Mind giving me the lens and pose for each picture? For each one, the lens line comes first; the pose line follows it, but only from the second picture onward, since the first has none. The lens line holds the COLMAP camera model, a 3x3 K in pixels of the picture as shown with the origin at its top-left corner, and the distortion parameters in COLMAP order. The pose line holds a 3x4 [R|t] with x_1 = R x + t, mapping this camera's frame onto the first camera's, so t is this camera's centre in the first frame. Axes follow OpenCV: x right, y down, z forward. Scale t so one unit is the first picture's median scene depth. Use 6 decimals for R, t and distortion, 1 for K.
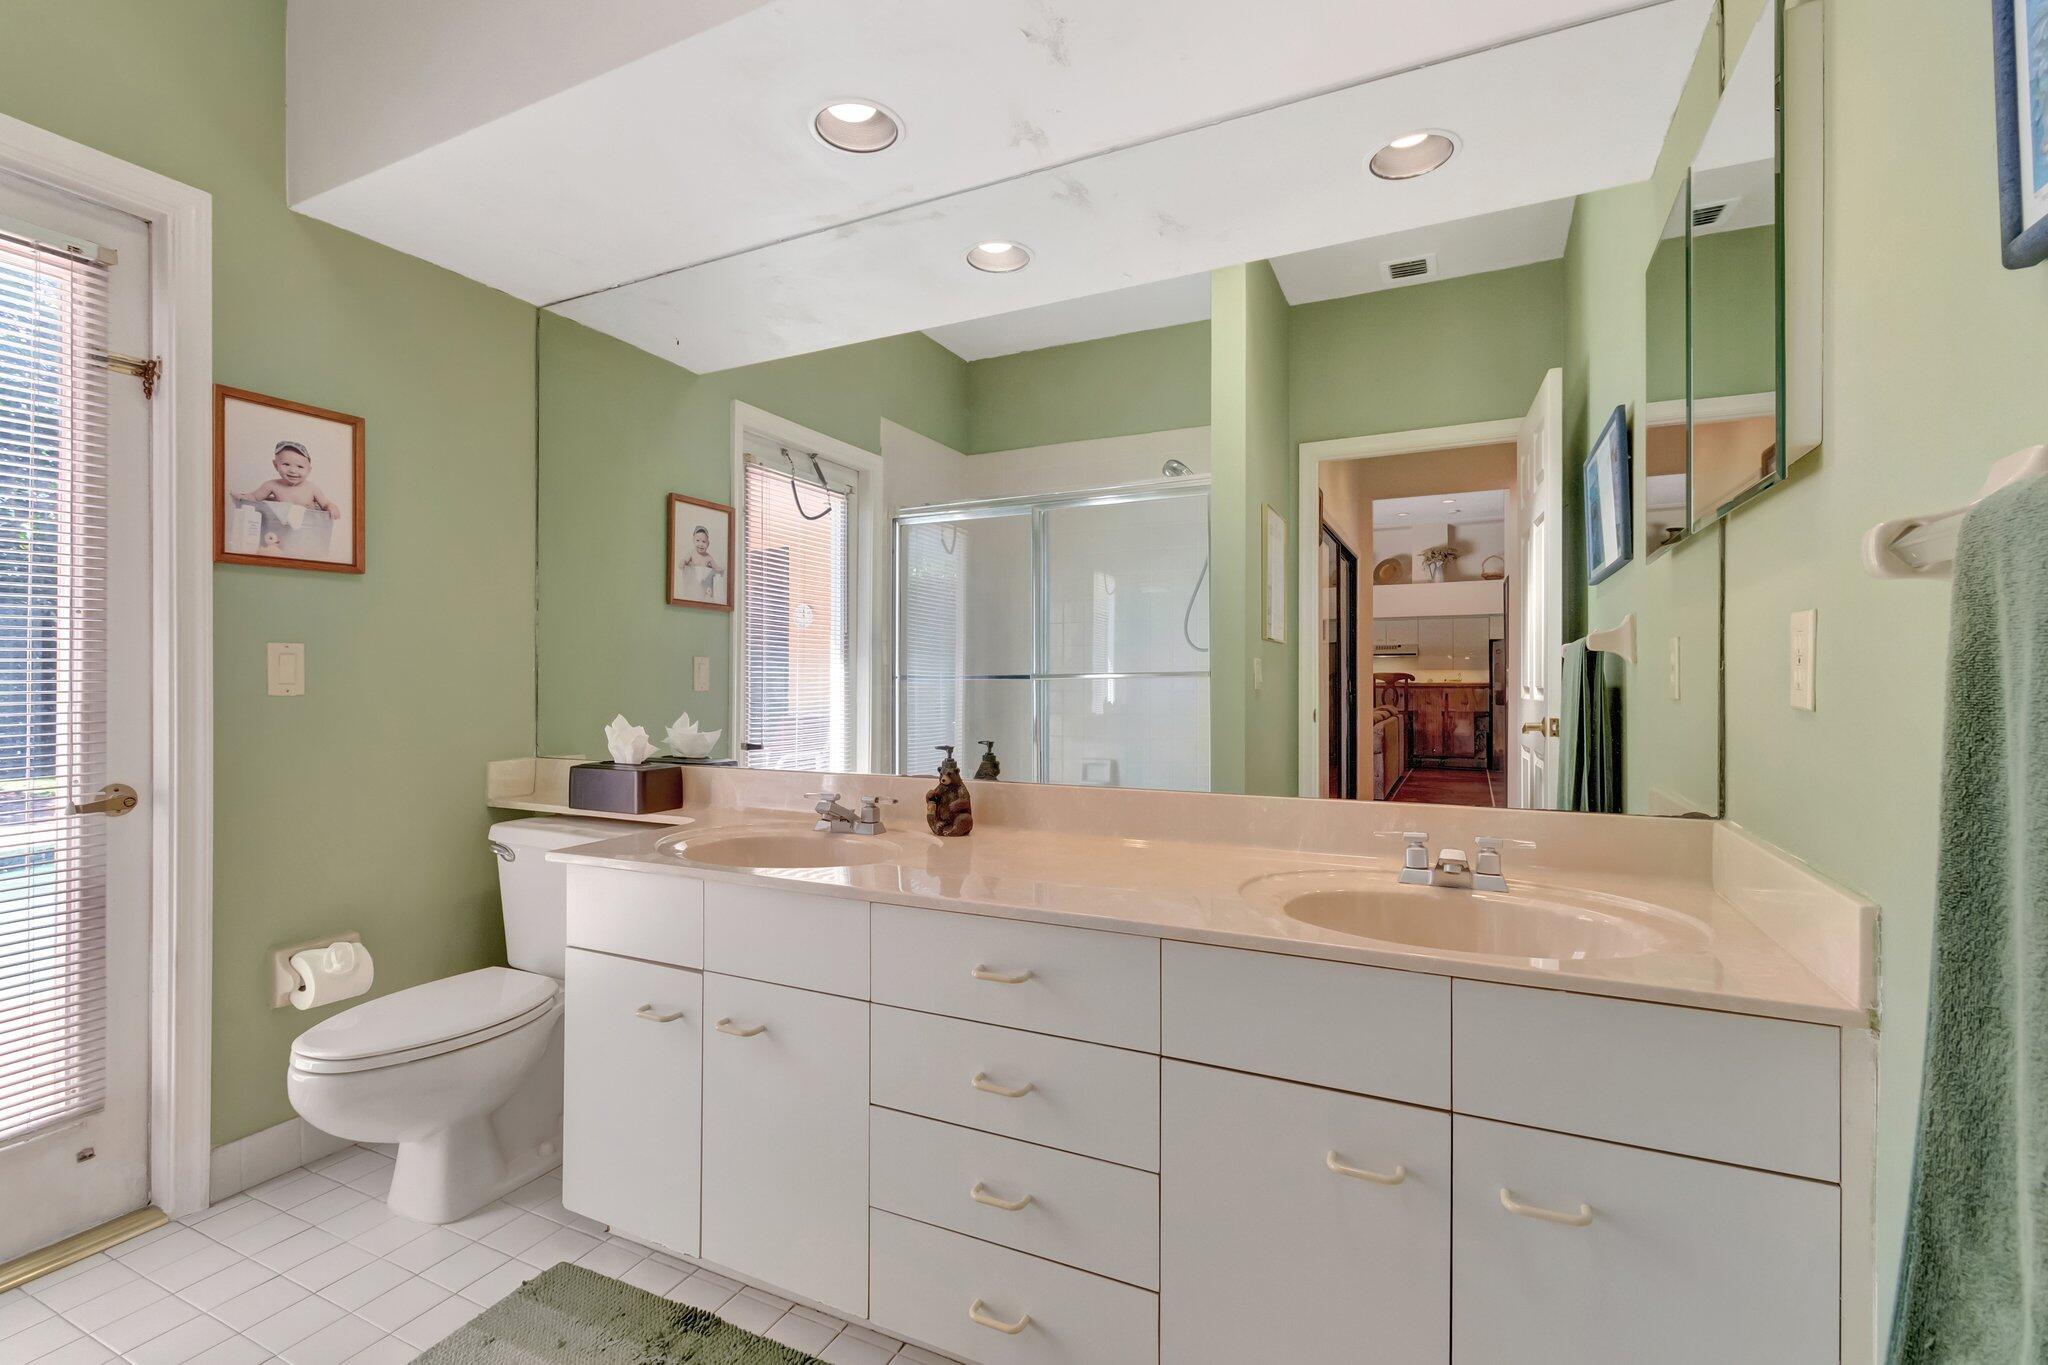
lens RADIAL K [[920.1, 0, 1021.1], [0, 920.1, 676.1], [0, 0, 1]] dist [0.003084, 0.000736]
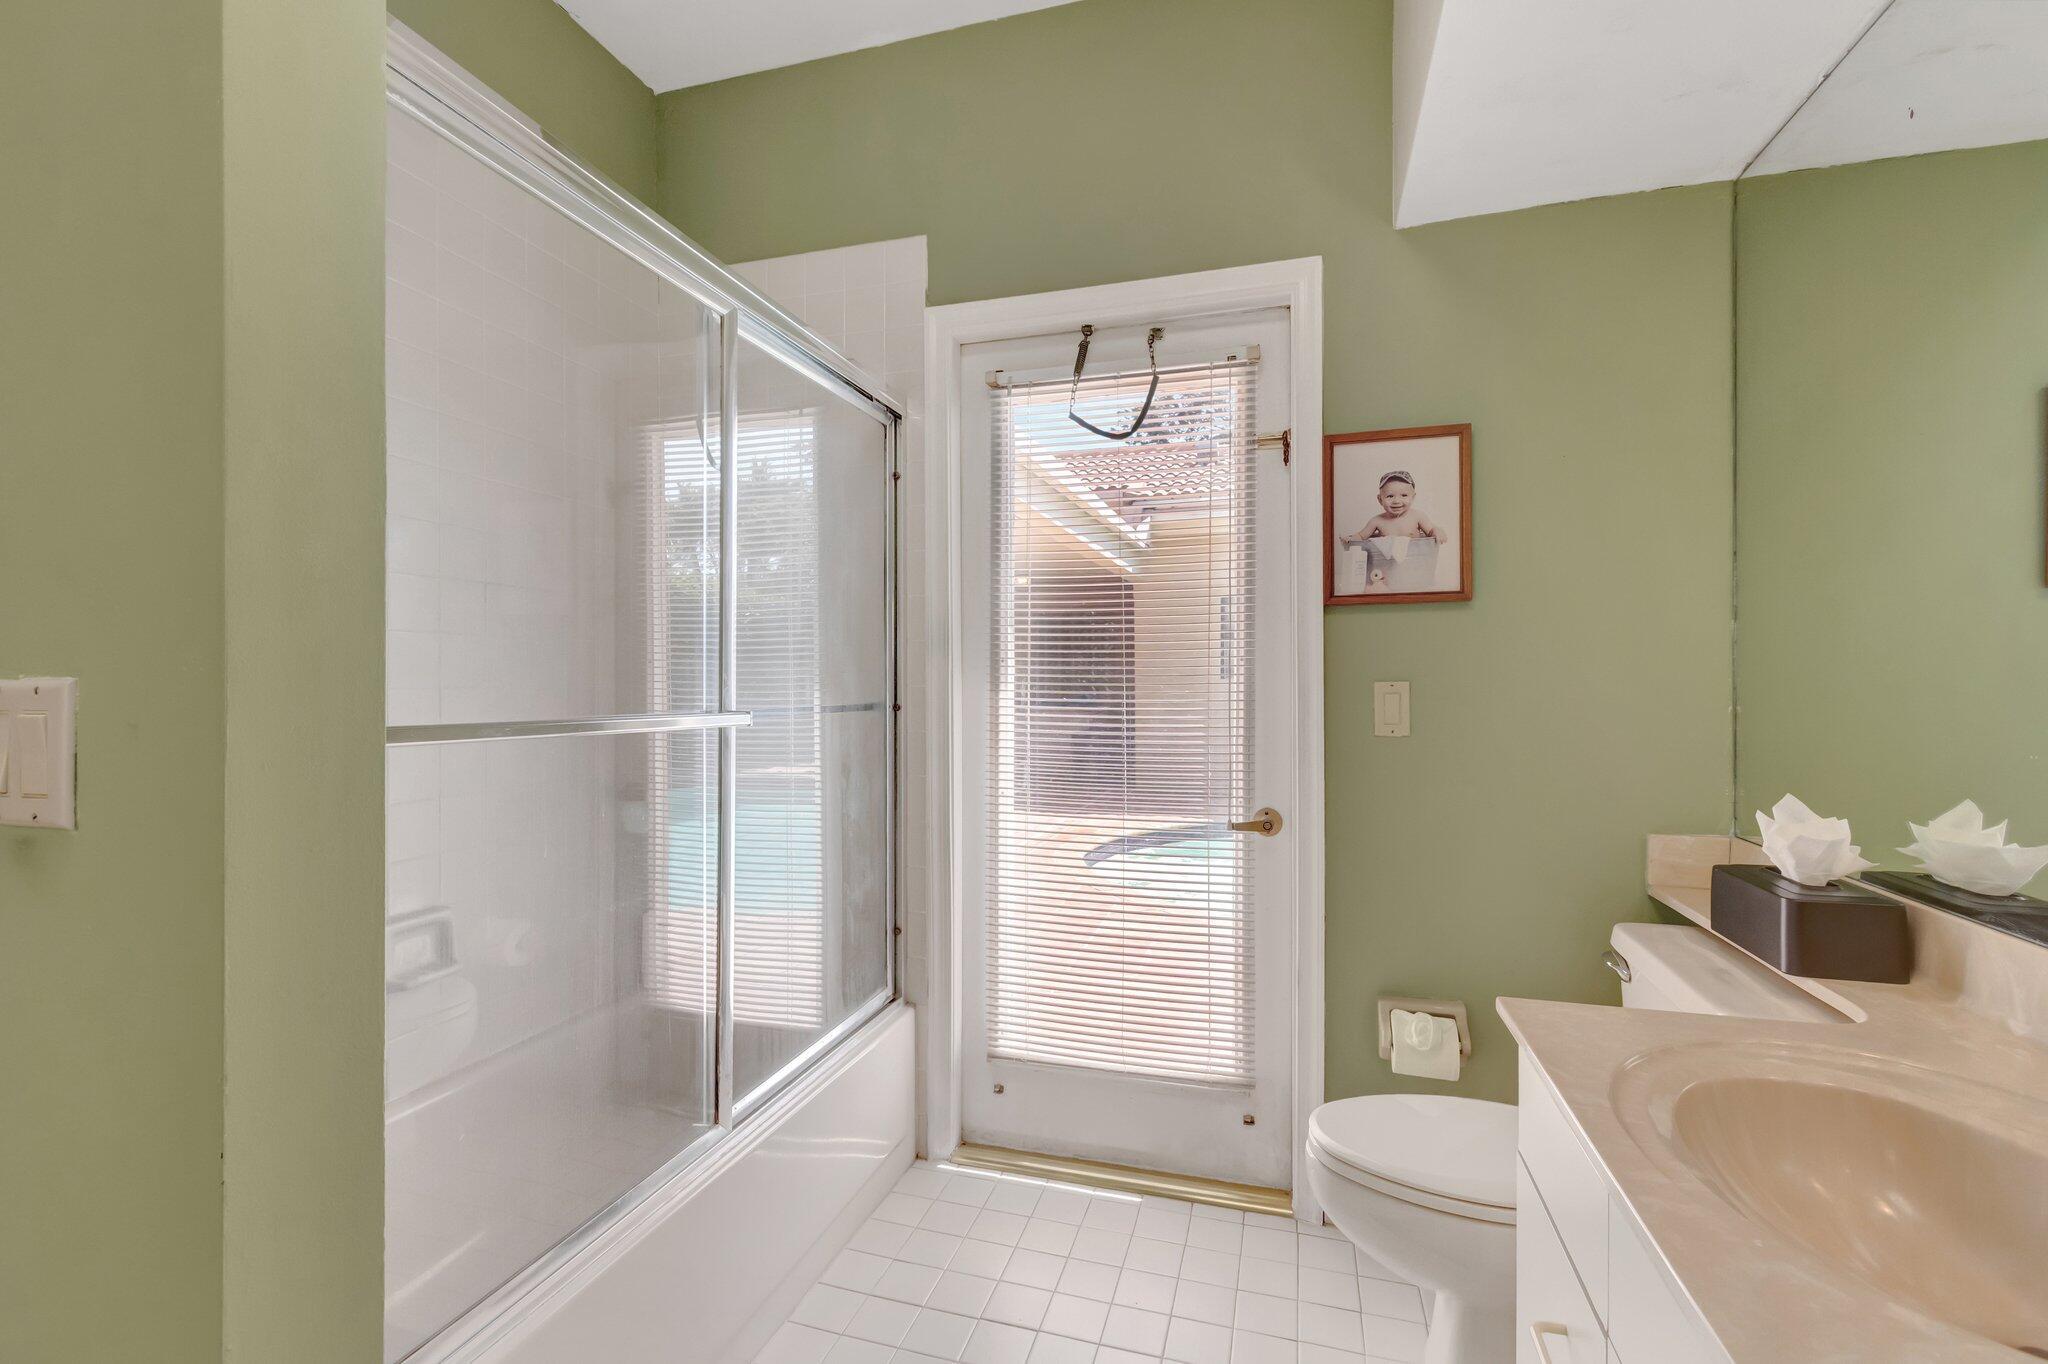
lens RADIAL K [[920.1, 0, 1021.1], [0, 920.1, 675.6], [0, 0, 1]] dist [0.003084, 0.000736]
pose [[0.148779, -0.003730, -0.988863, 0.095922], [0.005841, 0.999979, -0.002893, -0.041980], [0.988853, -0.005346, 0.148798, 0.475780]]
